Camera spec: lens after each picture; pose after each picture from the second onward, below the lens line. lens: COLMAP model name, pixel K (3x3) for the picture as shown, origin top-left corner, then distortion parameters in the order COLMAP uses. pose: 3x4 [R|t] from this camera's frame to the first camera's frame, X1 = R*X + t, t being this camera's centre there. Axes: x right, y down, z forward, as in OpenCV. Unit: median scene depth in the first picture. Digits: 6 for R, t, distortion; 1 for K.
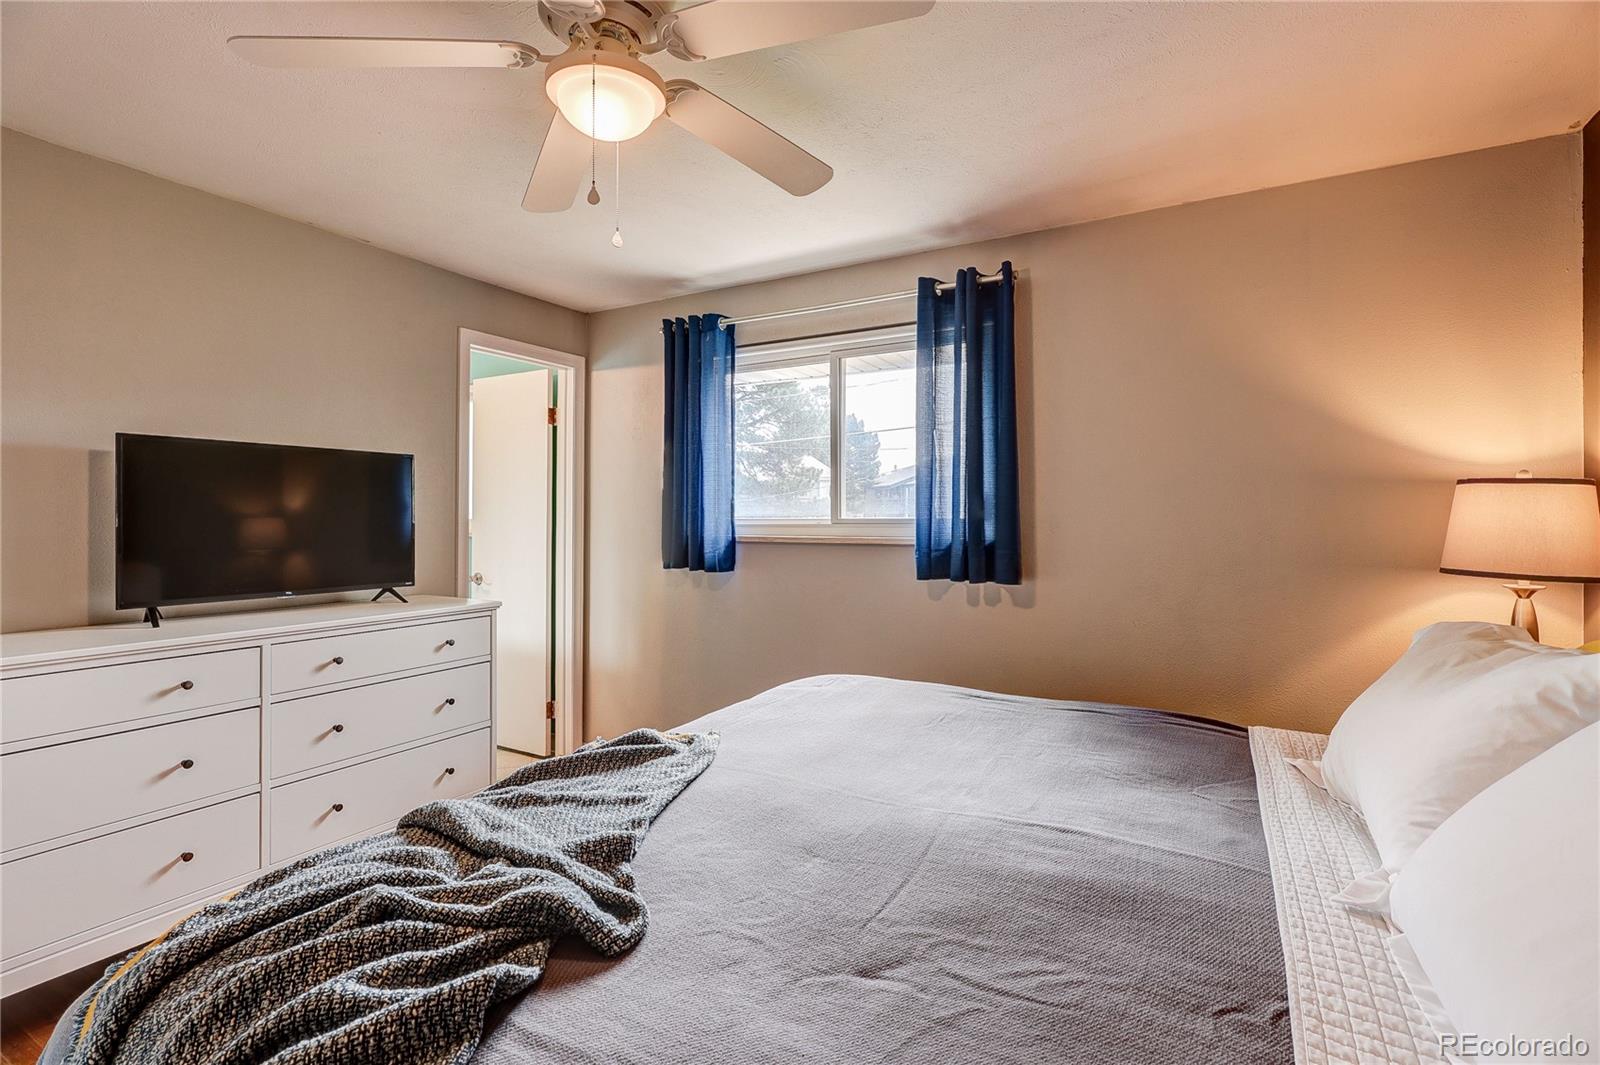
lens RADIAL K [[748.3, 0, 801.5], [0, 748.3, 527.8], [0, 0, 1]] dist [-0.004301, -0.000513]
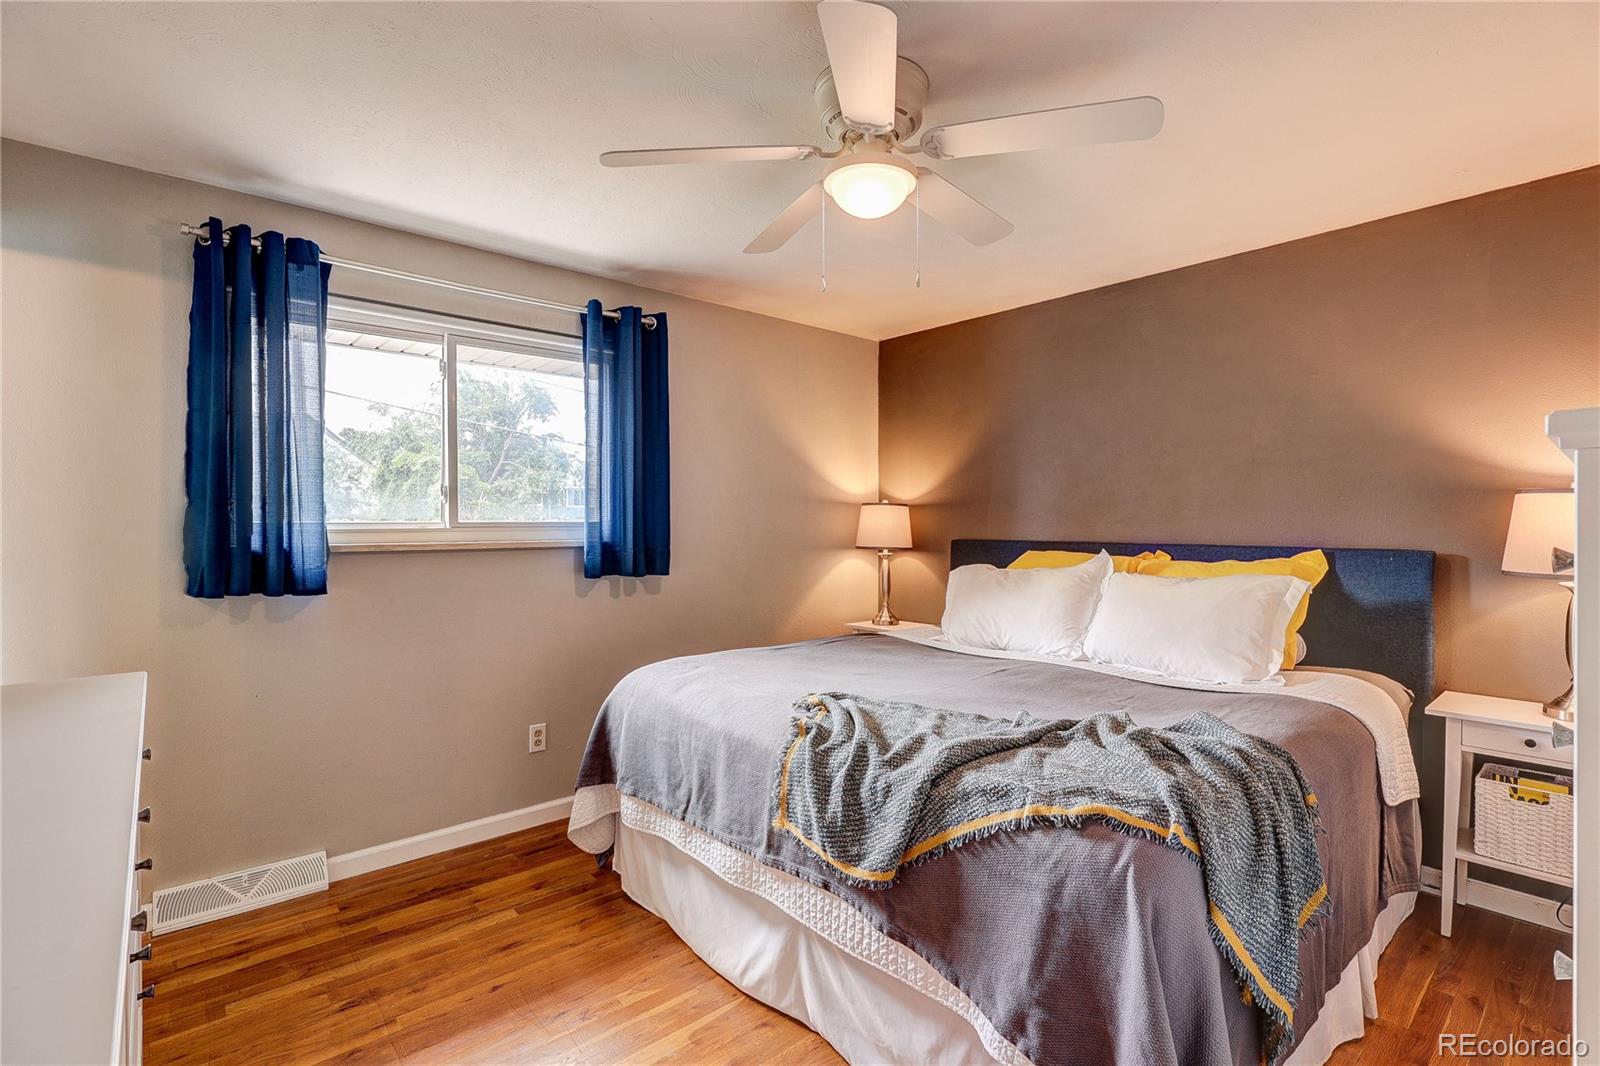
lens RADIAL K [[748.3, 0, 801.5], [0, 748.3, 528.3], [0, 0, 1]] dist [-0.004301, -0.000513]
pose [[0.315902, -0.008170, 0.948757, -0.687349], [0.012960, 0.999907, 0.004296, -0.002753], [-0.948703, 0.010939, 0.315978, 0.329375]]
